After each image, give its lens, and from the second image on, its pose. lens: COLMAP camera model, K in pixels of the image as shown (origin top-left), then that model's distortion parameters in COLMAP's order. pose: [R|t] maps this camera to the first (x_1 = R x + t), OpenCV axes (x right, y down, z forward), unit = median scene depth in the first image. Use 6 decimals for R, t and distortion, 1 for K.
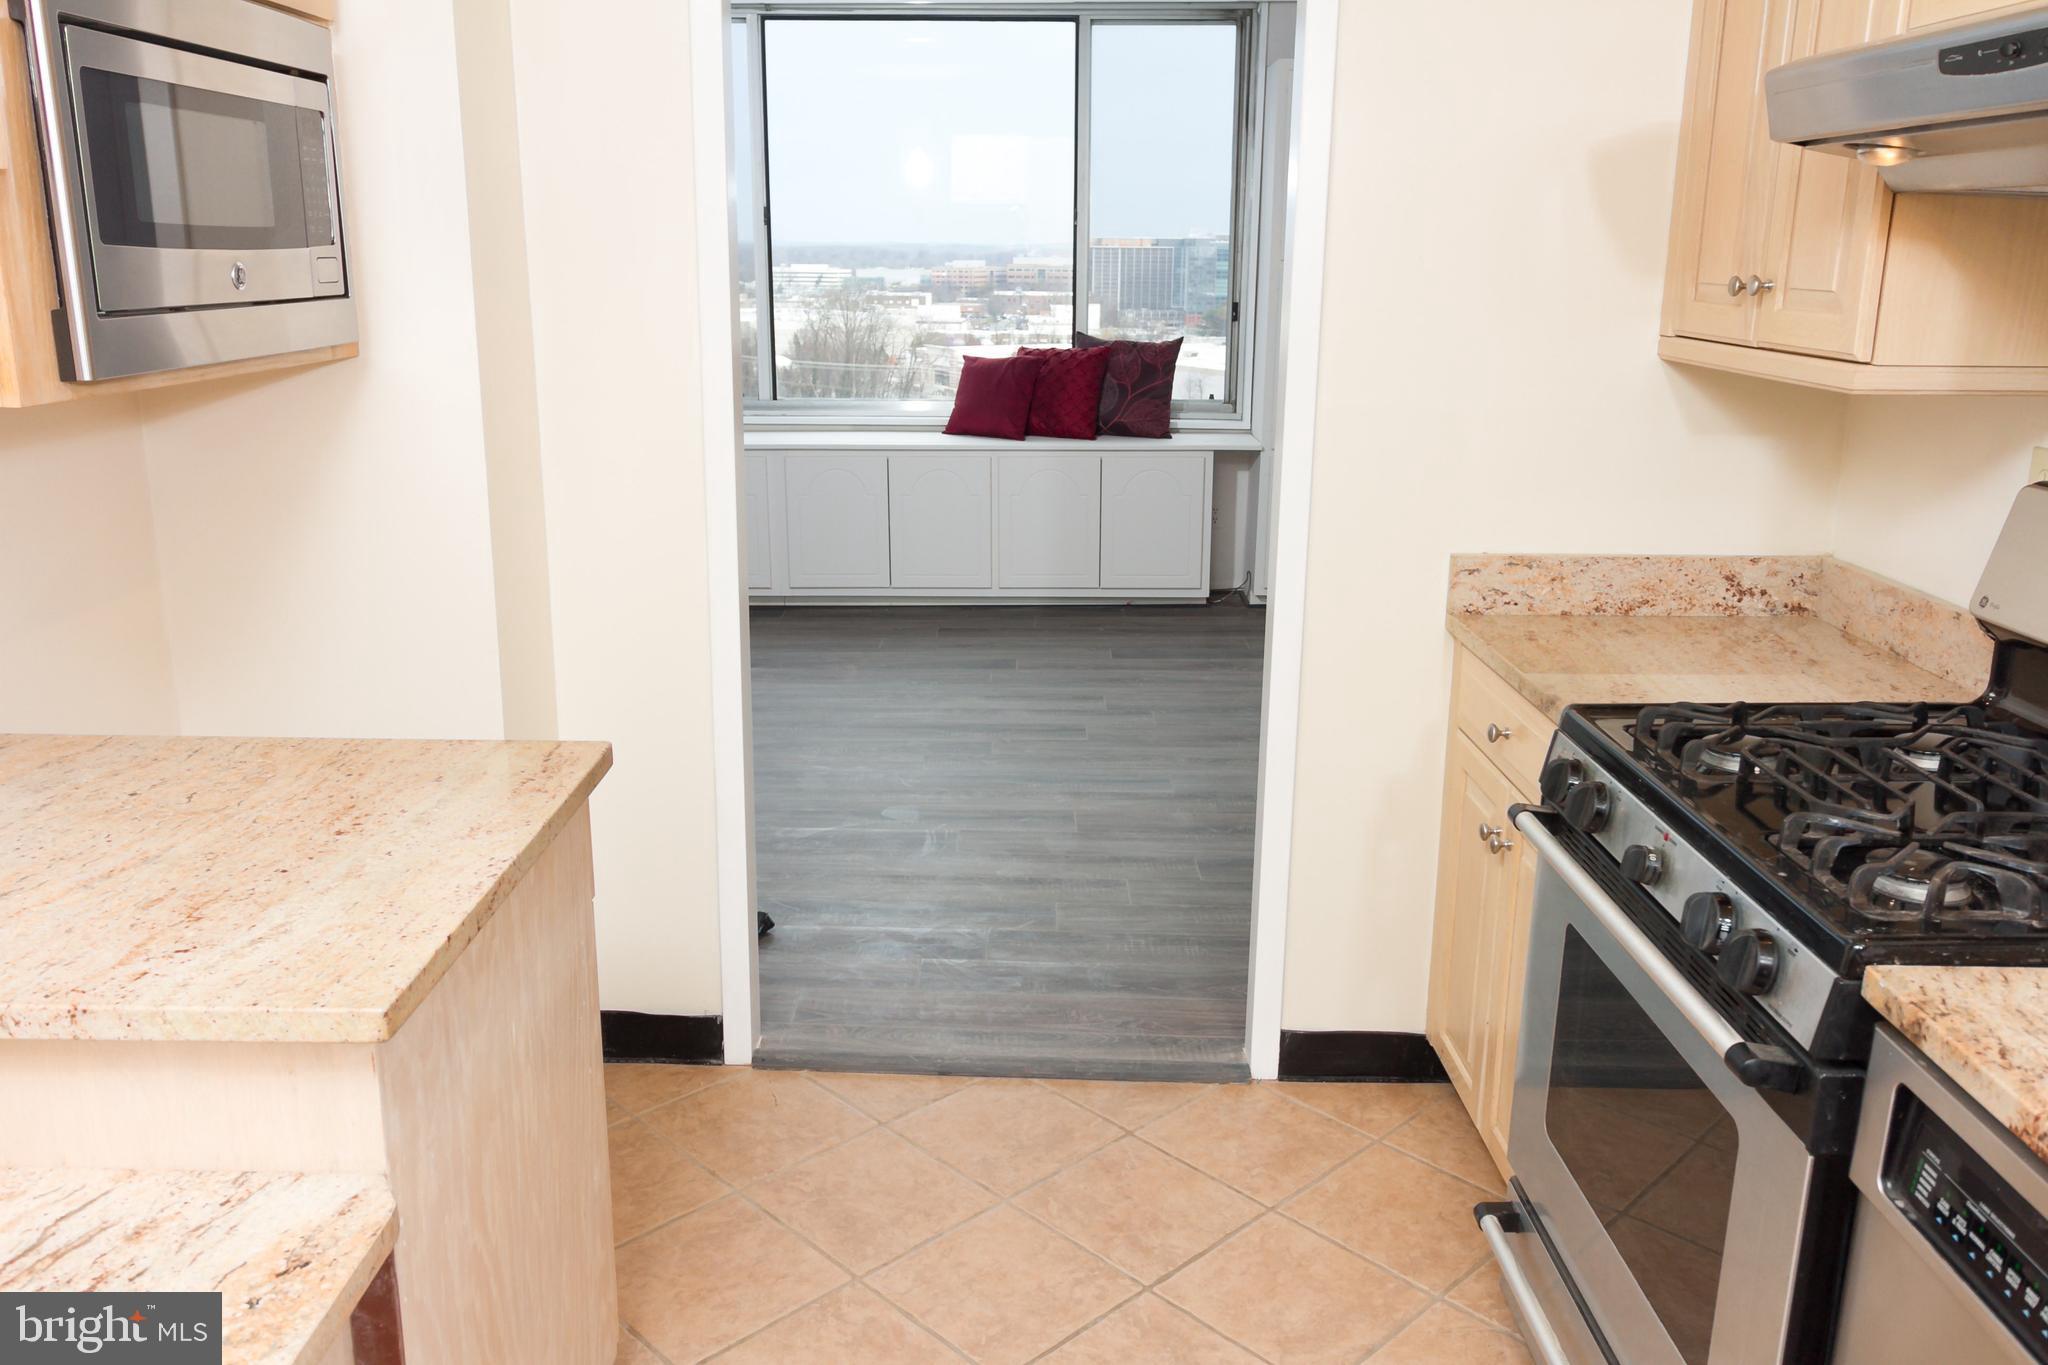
lens RADIAL K [[1668.3, 0, 1000.1], [0, 1668.3, 661.2], [0, 0, 1]] dist [0.002954, 0.001383]
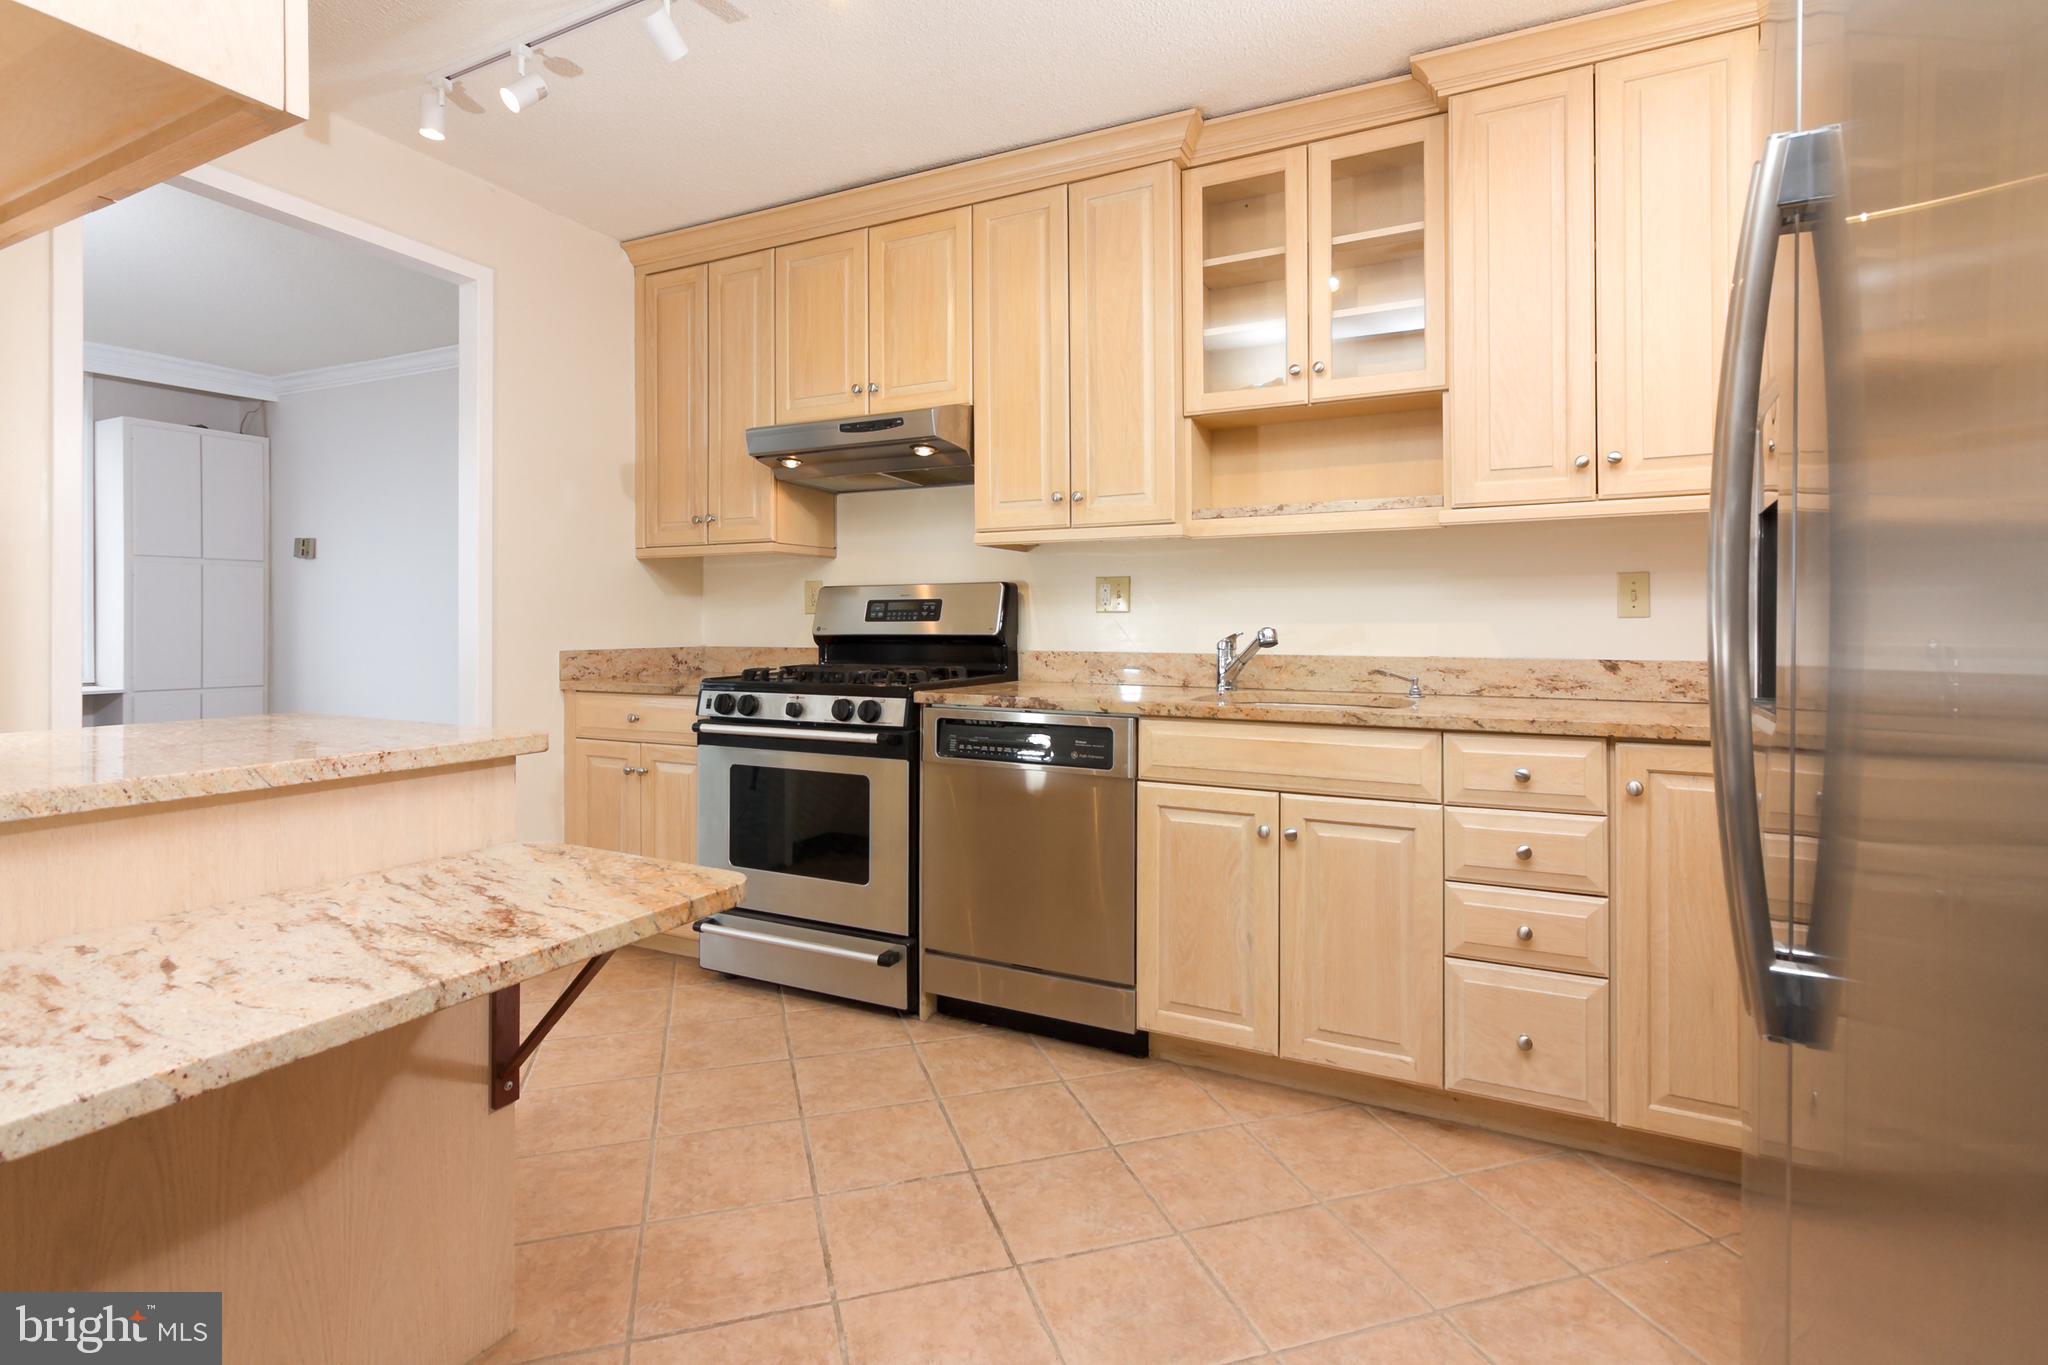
lens RADIAL K [[972.9, 0, 1044.5], [0, 972.9, 637.2], [0, 0, 1]] dist [0.003746, 0.000077]
pose [[0.442481, -0.021907, 0.896510, -0.558720], [0.221708, 0.971341, -0.085690, 0.160486], [-0.868939, 0.236680, 0.434657, -0.022366]]
